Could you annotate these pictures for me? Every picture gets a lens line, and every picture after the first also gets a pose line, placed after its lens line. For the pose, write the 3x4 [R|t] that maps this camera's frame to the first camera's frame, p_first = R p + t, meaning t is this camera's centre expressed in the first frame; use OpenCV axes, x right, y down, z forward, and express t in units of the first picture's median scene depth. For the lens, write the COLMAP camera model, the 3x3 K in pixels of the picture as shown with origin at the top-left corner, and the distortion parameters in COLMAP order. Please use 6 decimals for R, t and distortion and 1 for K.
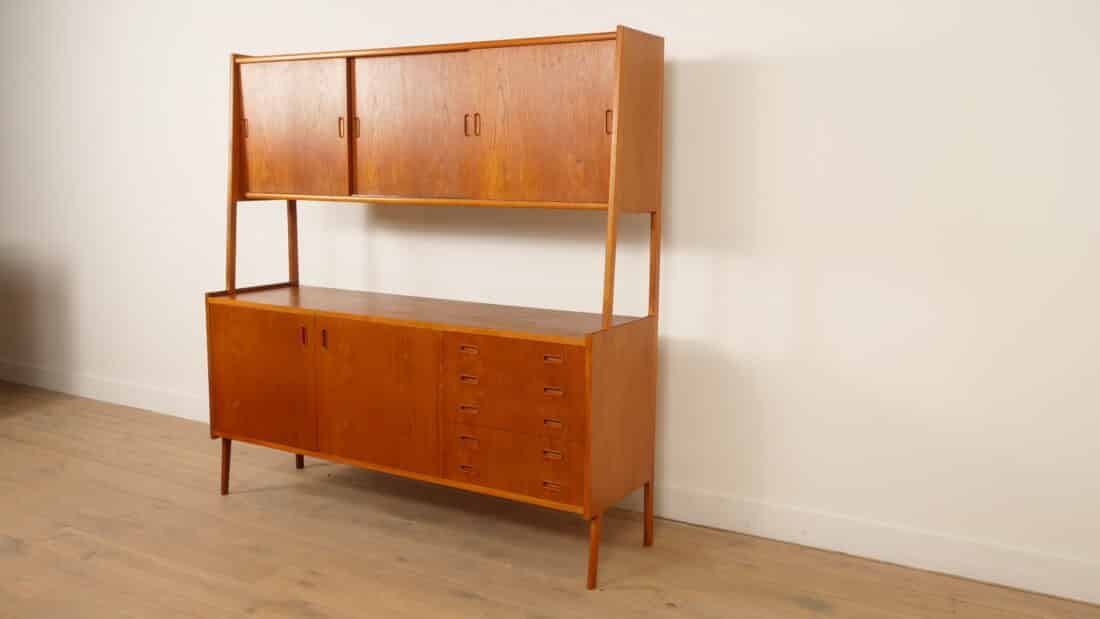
lens RADIAL K [[954.8, 0, 550.0], [0, 954.8, 309.5], [0, 0, 1]] dist [0.010803, 0.004327]
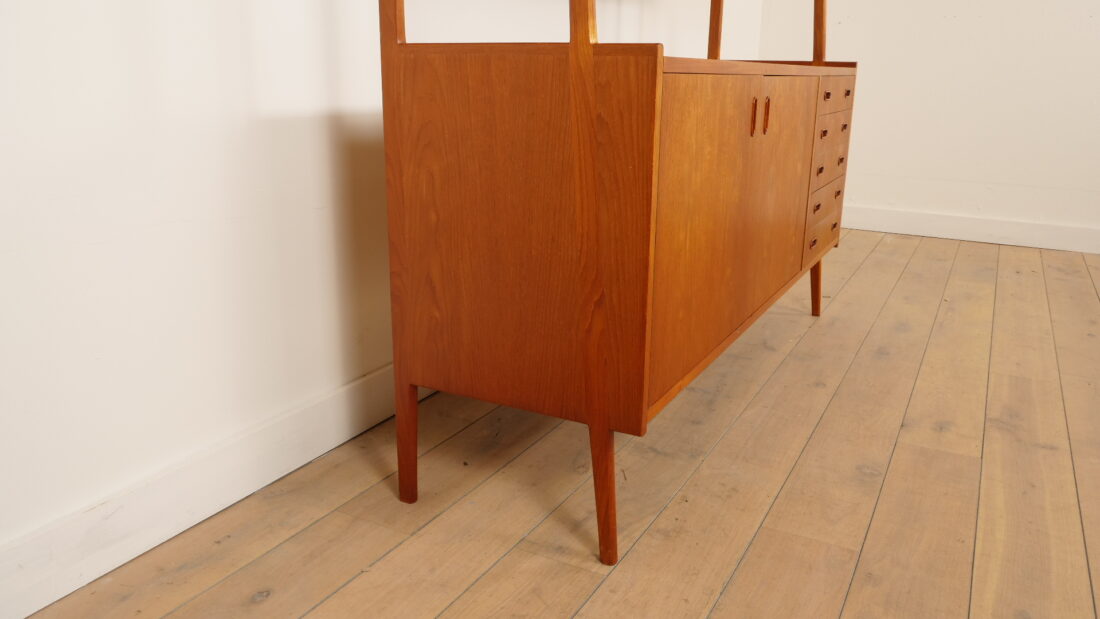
lens RADIAL K [[832.4, 0, 550.0], [0, 832.4, 309.5], [0, 0, 1]] dist [-0.043049, -0.000293]
pose [[-0.030896, -0.288319, 0.957036, -0.740328], [0.131904, 0.947943, 0.289838, -0.018616], [-0.990781, 0.135191, 0.008743, 1.149049]]
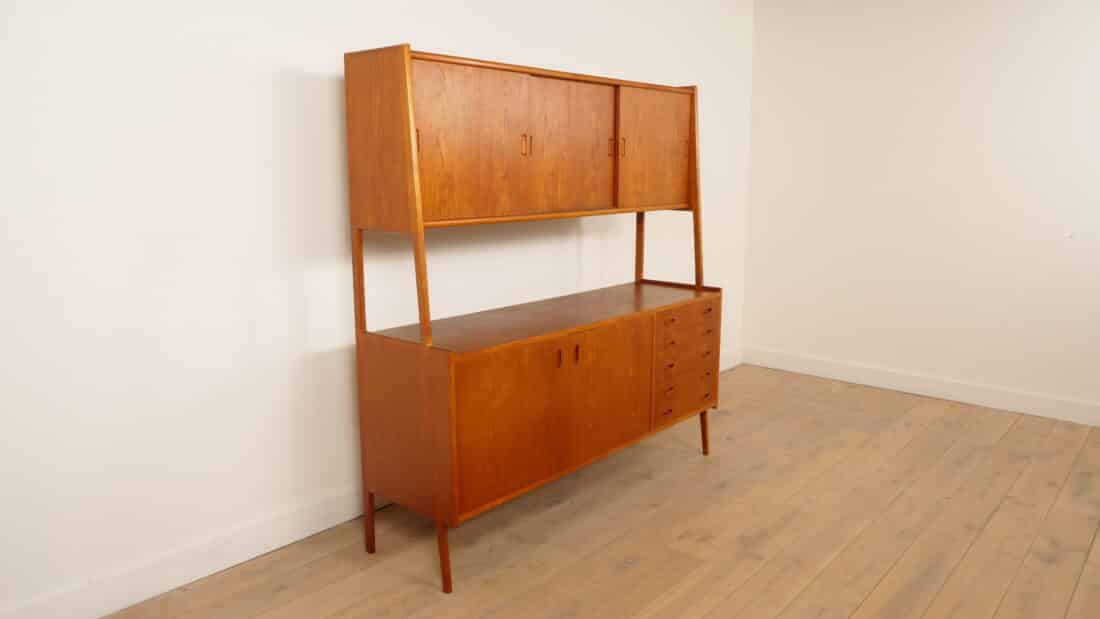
lens RADIAL K [[795.8, 0, 550.0], [0, 795.8, 309.5], [0, 0, 1]] dist [-0.063360, 0.071652]
pose [[0.184178, -0.188536, 0.964641, -1.061726], [0.143854, 0.976033, 0.163297, -0.160265], [-0.972309, 0.108692, 0.206885, 0.854014]]
